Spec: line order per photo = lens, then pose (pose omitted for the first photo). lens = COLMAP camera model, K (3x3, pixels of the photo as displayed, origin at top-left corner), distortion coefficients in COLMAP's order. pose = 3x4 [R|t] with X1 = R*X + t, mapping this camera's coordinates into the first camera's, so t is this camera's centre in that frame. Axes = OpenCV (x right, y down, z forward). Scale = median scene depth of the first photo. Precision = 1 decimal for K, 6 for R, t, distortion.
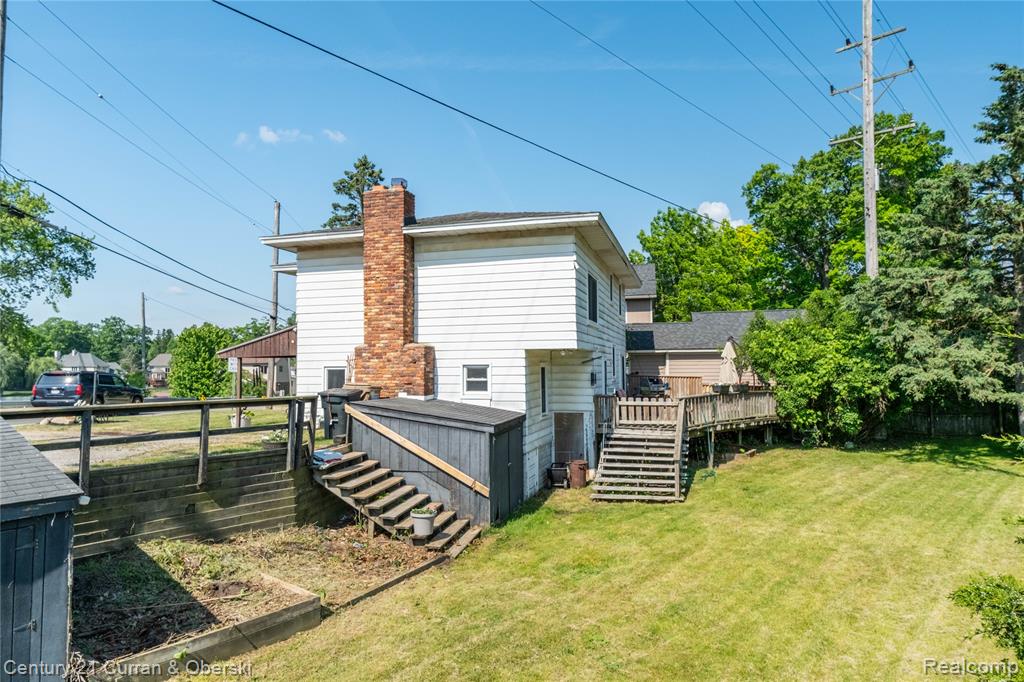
lens RADIAL K [[608.7, 0, 545.2], [0, 608.7, 321.7], [0, 0, 1]] dist [-0.003506, 0.001501]
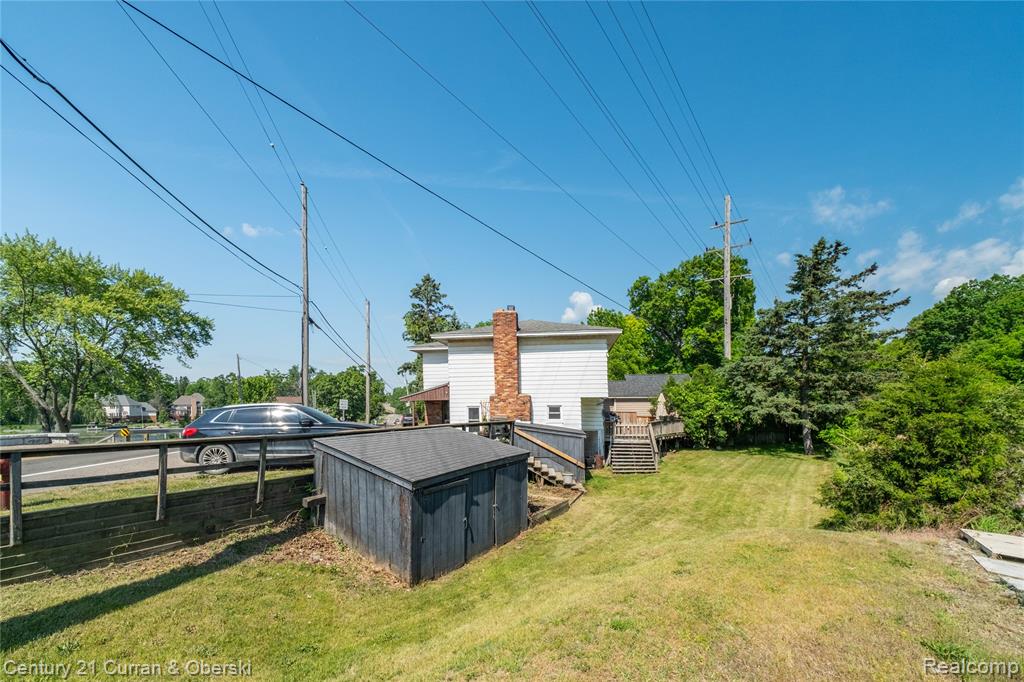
lens RADIAL K [[434.4, 0, 528.8], [0, 434.4, 390.9], [0, 0, 1]] dist [-0.010925, 0.000870]
pose [[0.990637, 0.006288, 0.136377, -0.314684], [-0.011504, 0.999231, 0.037494, -0.020767], [-0.136037, -0.038712, 0.989947, -0.286596]]
